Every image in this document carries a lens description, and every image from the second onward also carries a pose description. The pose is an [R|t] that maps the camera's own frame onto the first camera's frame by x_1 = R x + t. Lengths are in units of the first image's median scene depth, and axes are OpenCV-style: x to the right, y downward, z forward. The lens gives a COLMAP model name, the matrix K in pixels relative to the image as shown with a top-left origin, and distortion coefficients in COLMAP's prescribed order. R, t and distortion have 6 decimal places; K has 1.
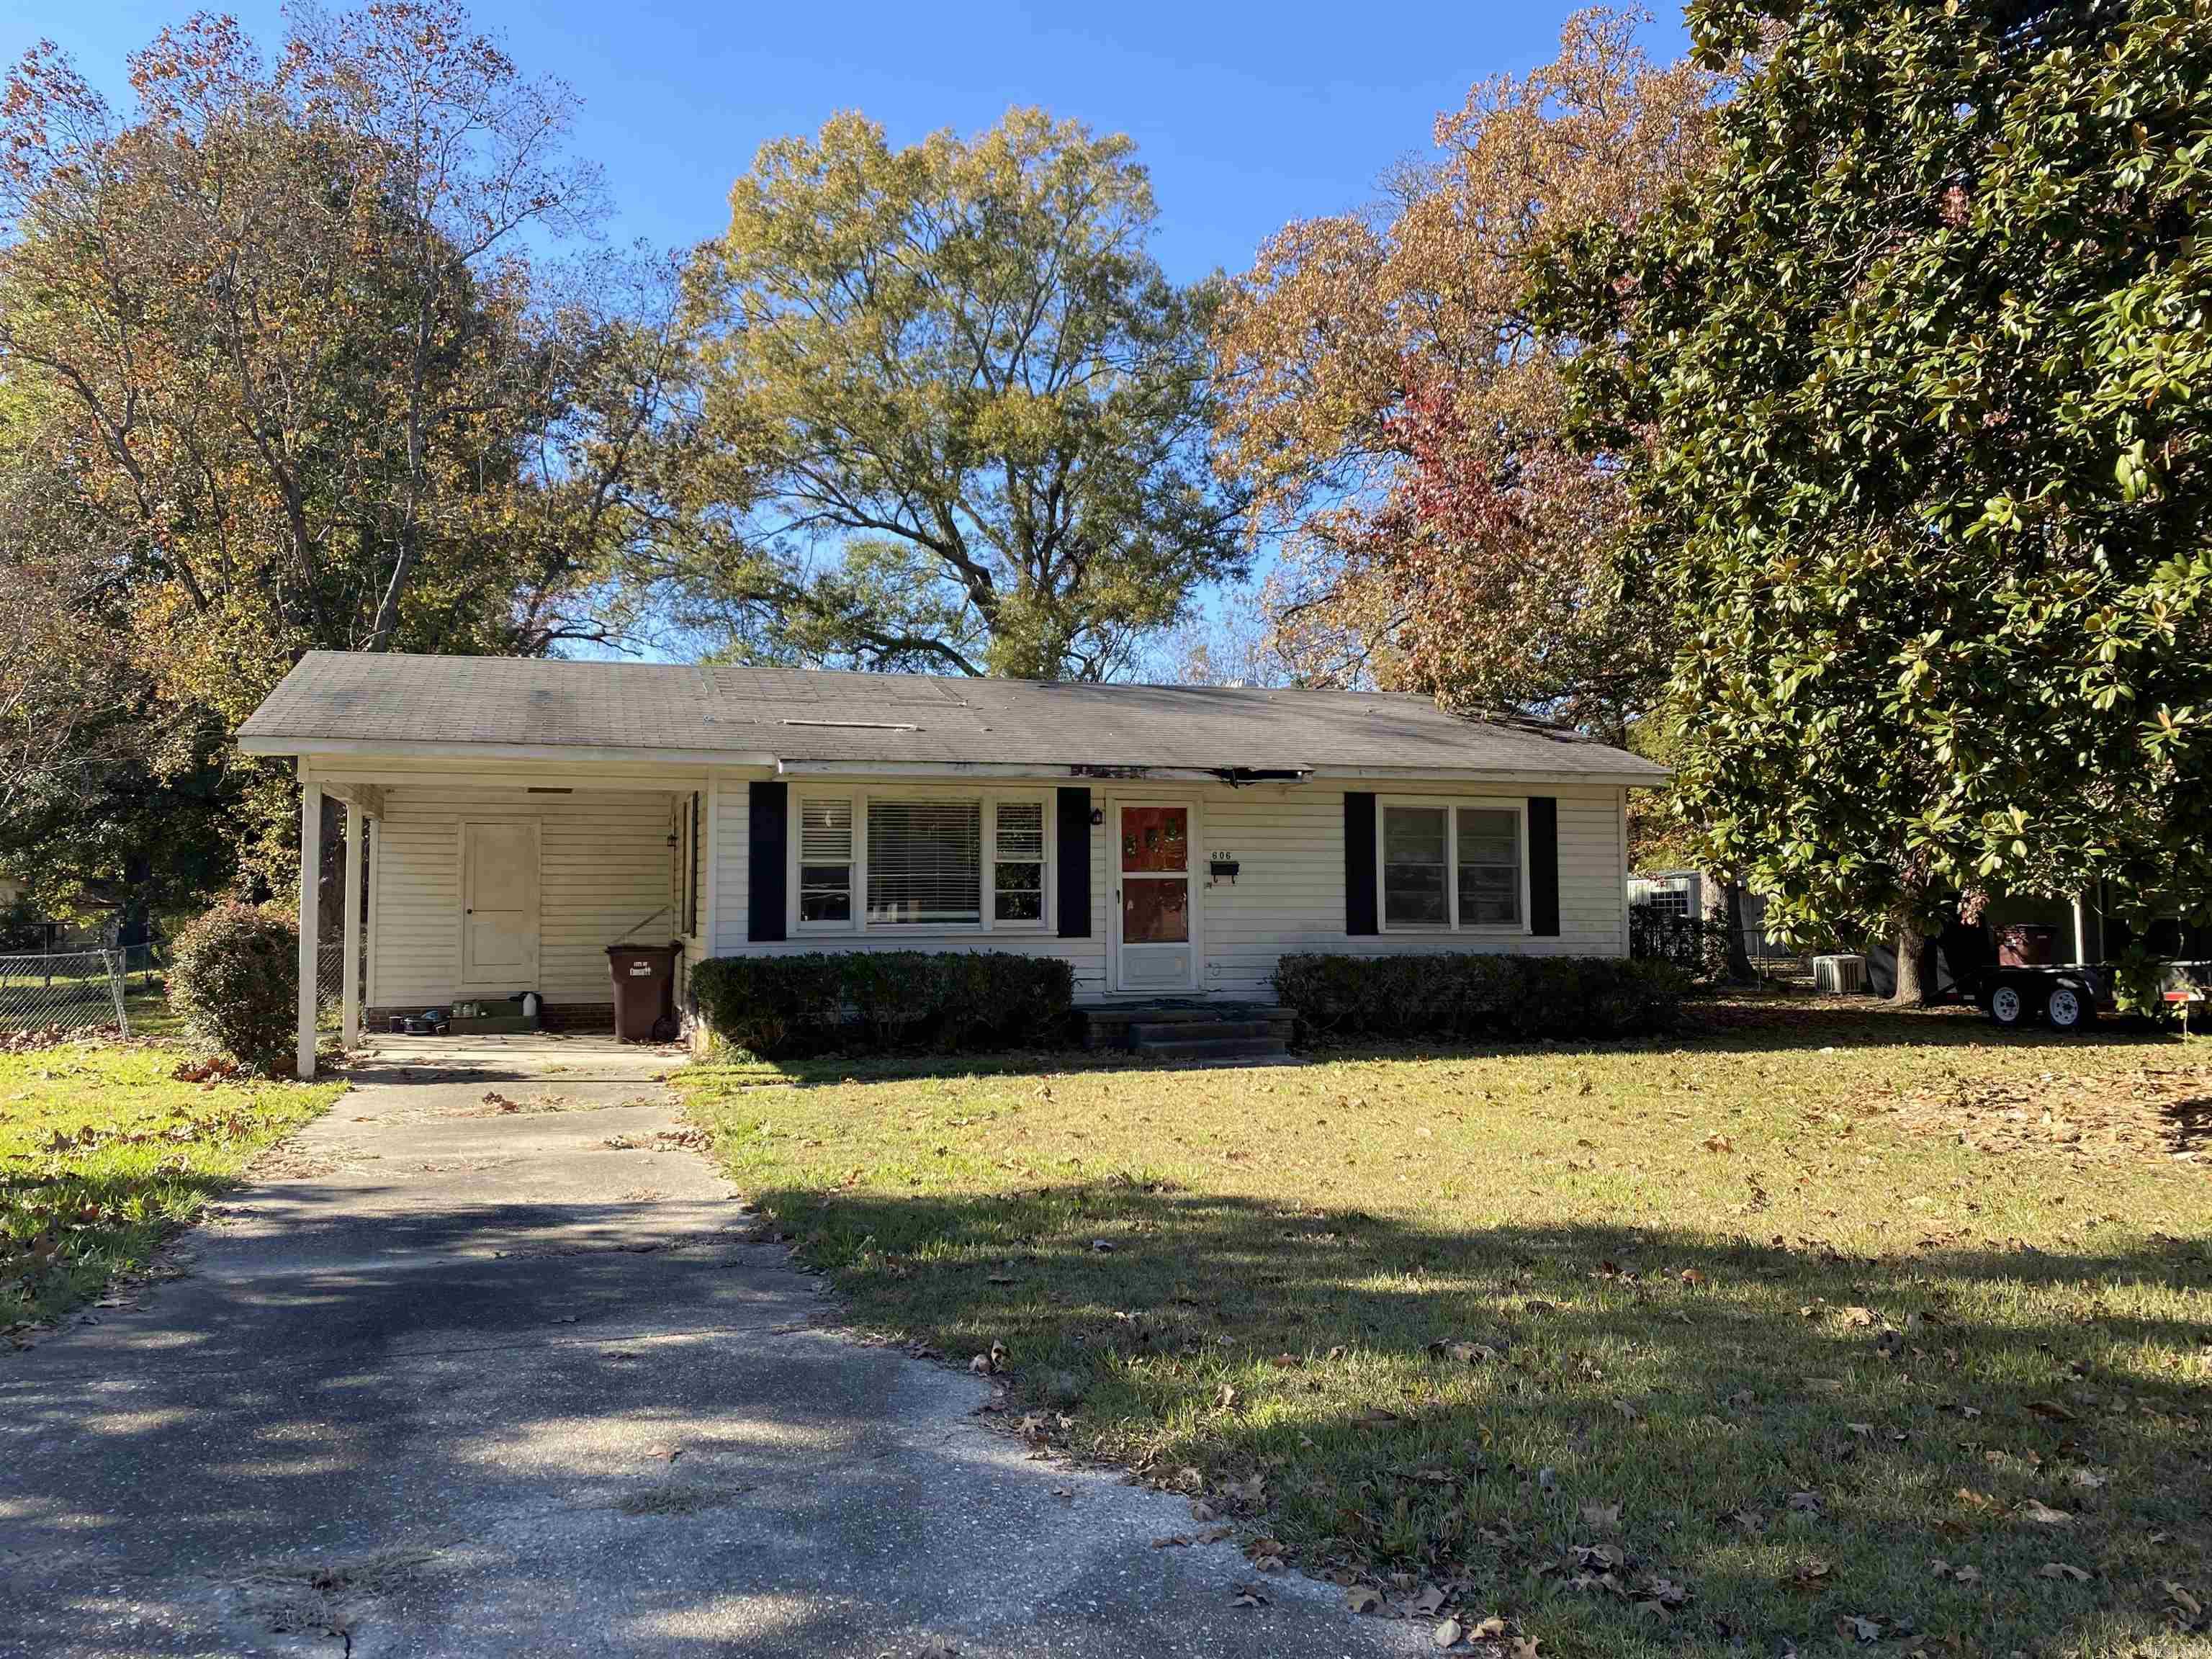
lens RADIAL K [[1646.6, 0, 1106.0], [0, 1646.6, 829.5], [0, 0, 1]] dist [0.162546, -0.179439]
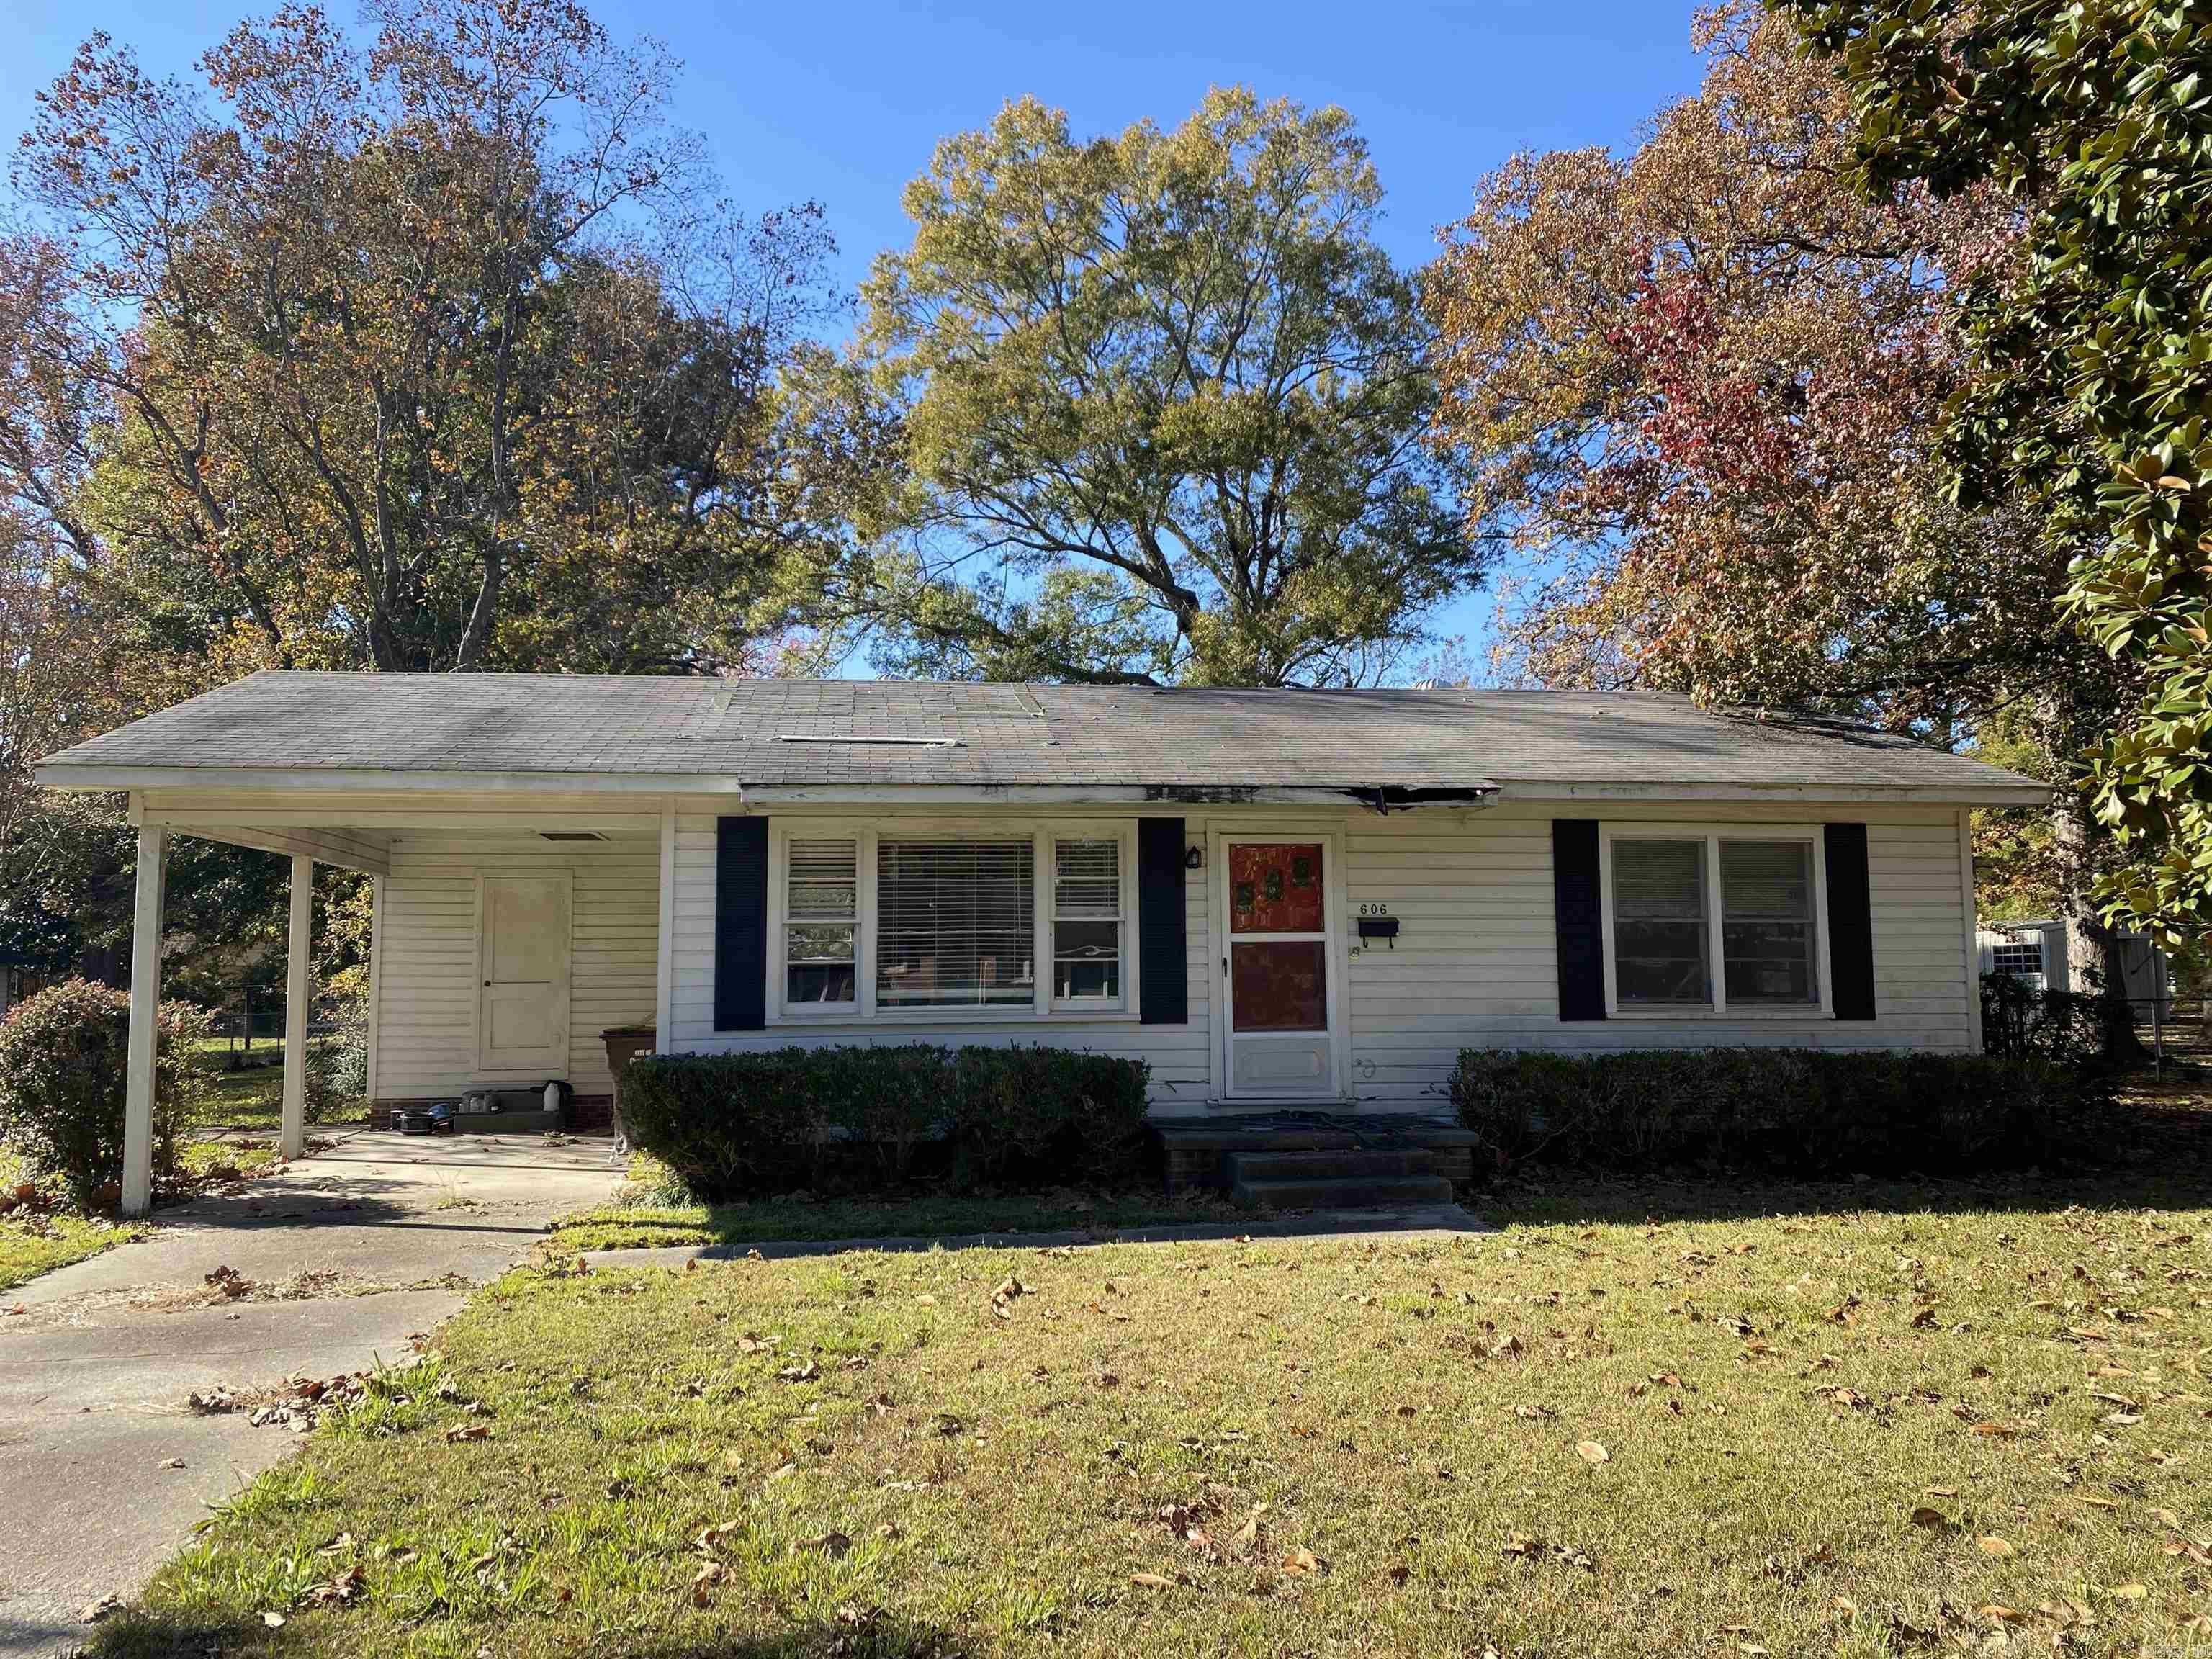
lens RADIAL K [[1673.8, 0, 1106.0], [0, 1673.8, 829.5], [0, 0, 1]] dist [0.072606, -0.056981]
pose [[0.986808, -0.016568, -0.161046, 0.063506], [0.011561, 0.999422, -0.031979, 0.002592], [0.161483, 0.029695, 0.986429, 0.222464]]
